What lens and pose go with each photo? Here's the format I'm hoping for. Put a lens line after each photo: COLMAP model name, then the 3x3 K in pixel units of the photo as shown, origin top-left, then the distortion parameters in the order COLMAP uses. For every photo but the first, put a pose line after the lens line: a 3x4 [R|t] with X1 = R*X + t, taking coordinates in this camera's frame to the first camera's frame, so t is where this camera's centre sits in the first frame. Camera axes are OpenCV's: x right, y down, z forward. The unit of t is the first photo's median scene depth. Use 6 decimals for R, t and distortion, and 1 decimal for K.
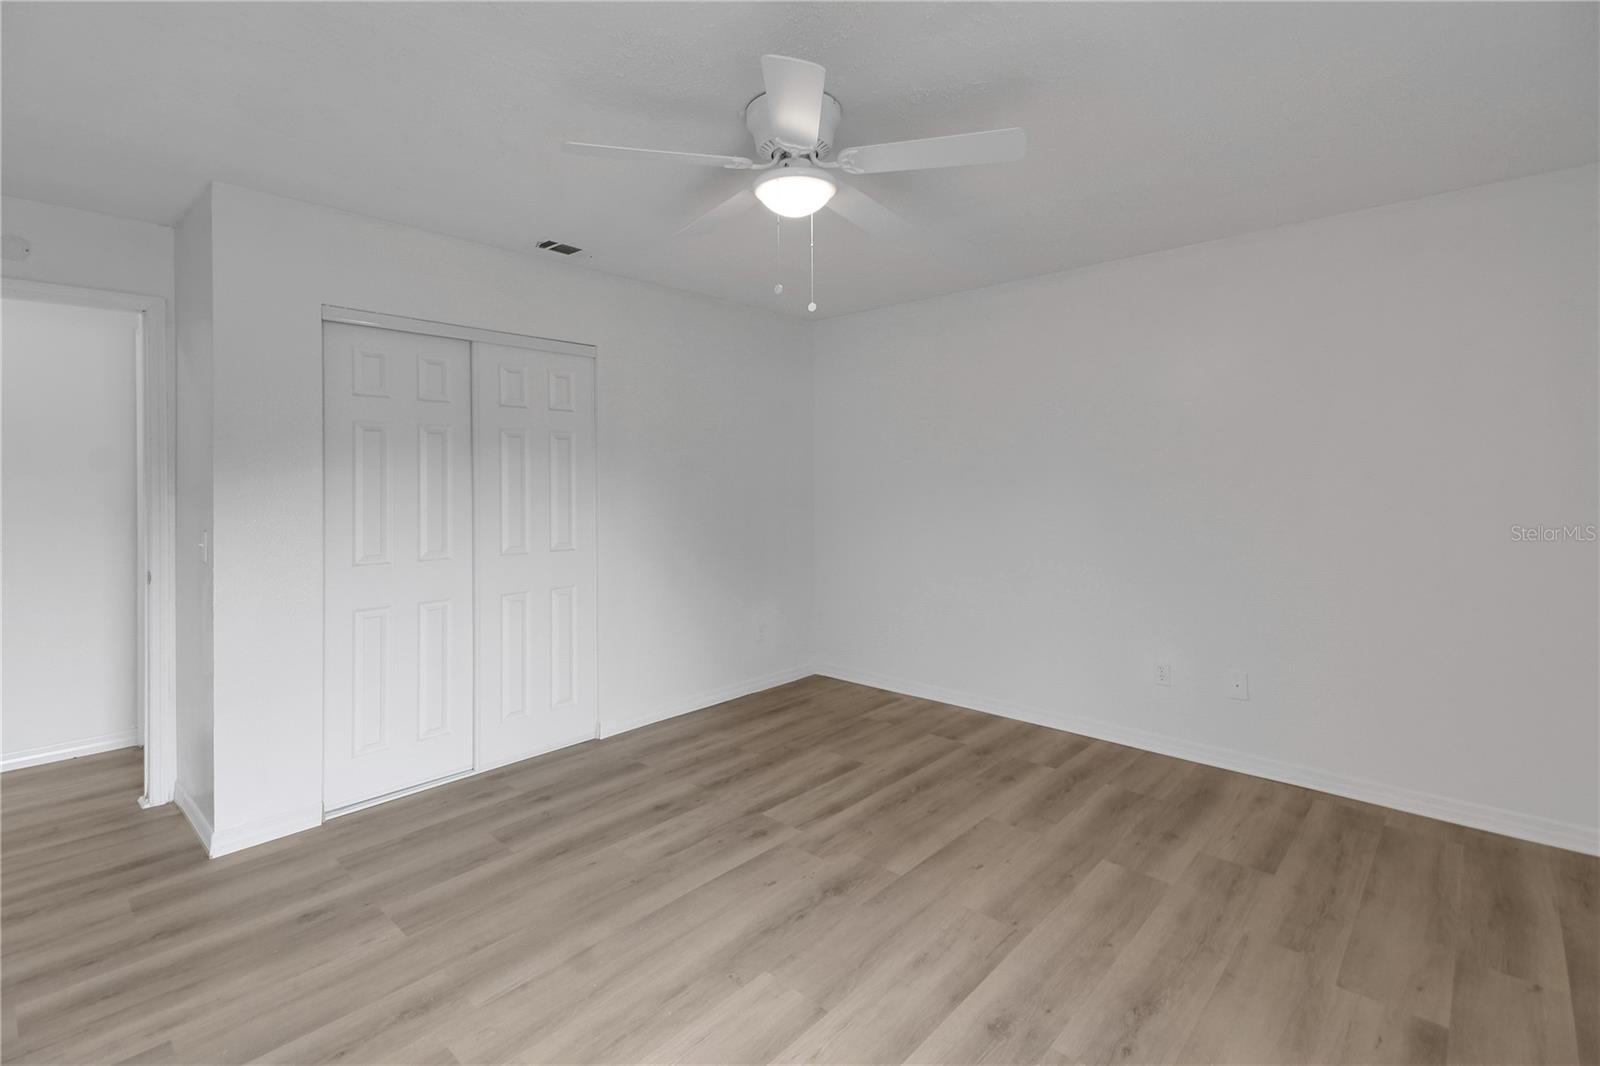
lens RADIAL K [[740.3, 0, 805.6], [0, 740.3, 459.5], [0, 0, 1]] dist [0.058221, -0.023991]
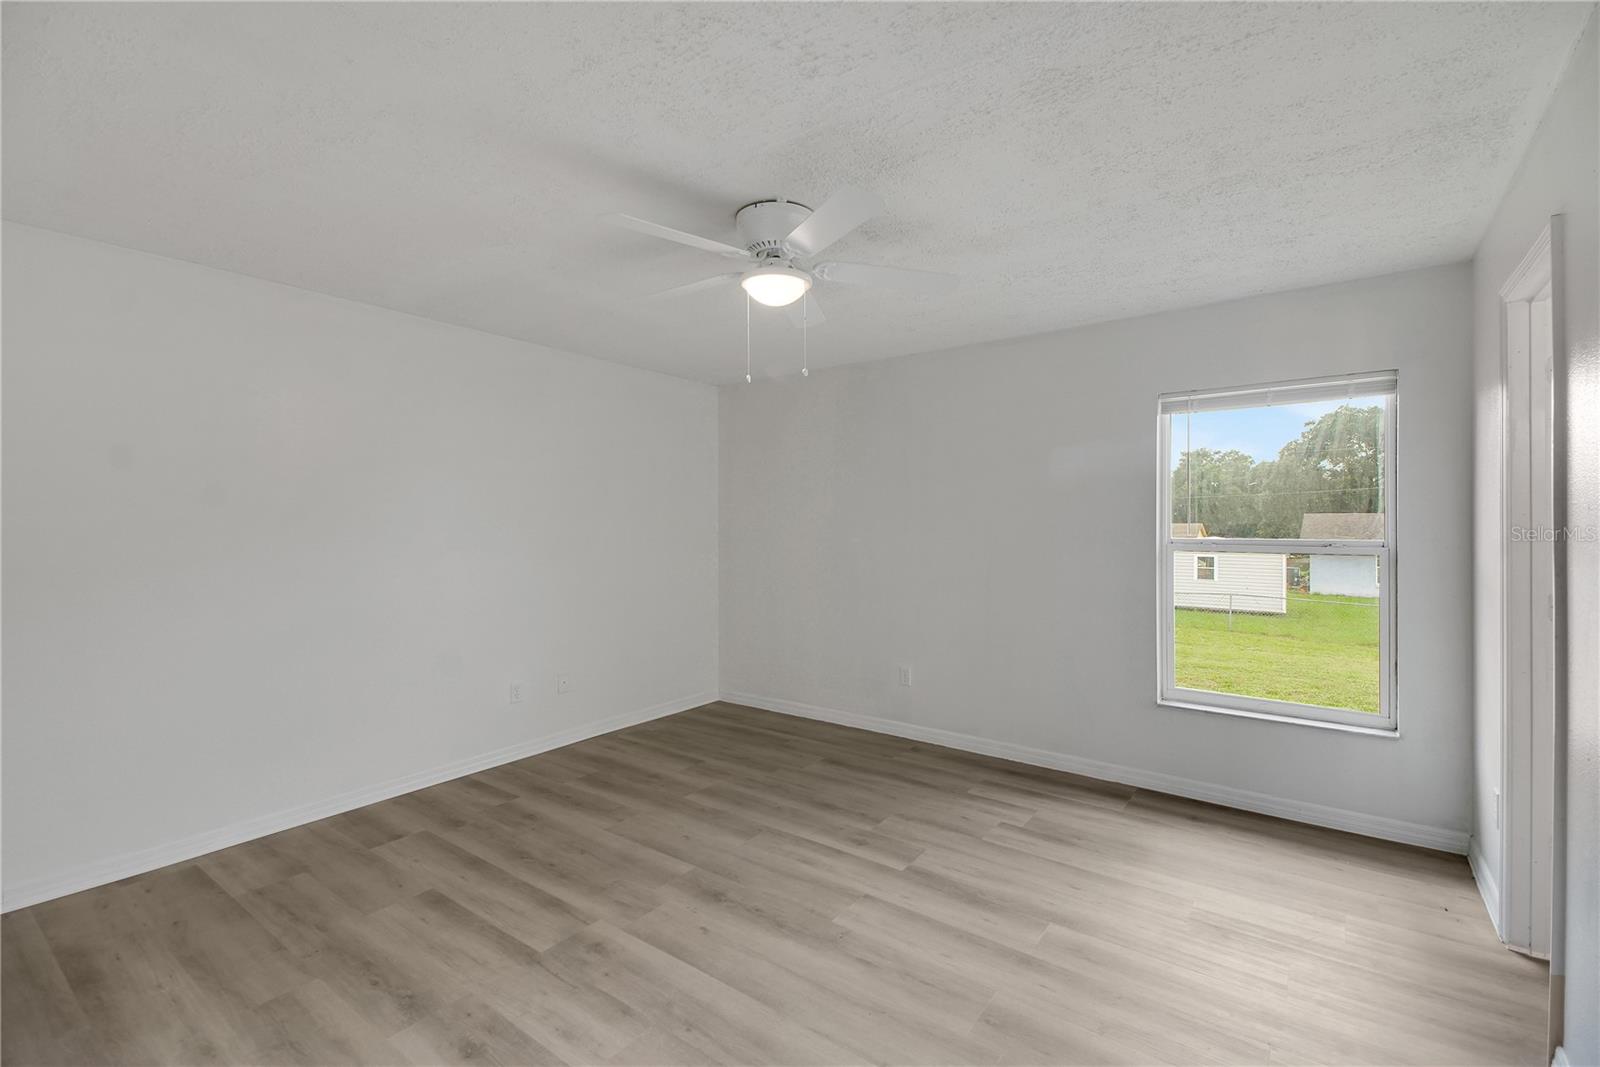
lens RADIAL K [[712.4, 0, 803.0], [0, 712.4, 511.0], [0, 0, 1]] dist [0.051381, -0.023460]
pose [[-0.113023, 0.028097, 0.993195, -0.897150], [-0.025274, 0.999195, -0.031142, 0.027015], [-0.993271, -0.028622, -0.112221, 0.859878]]
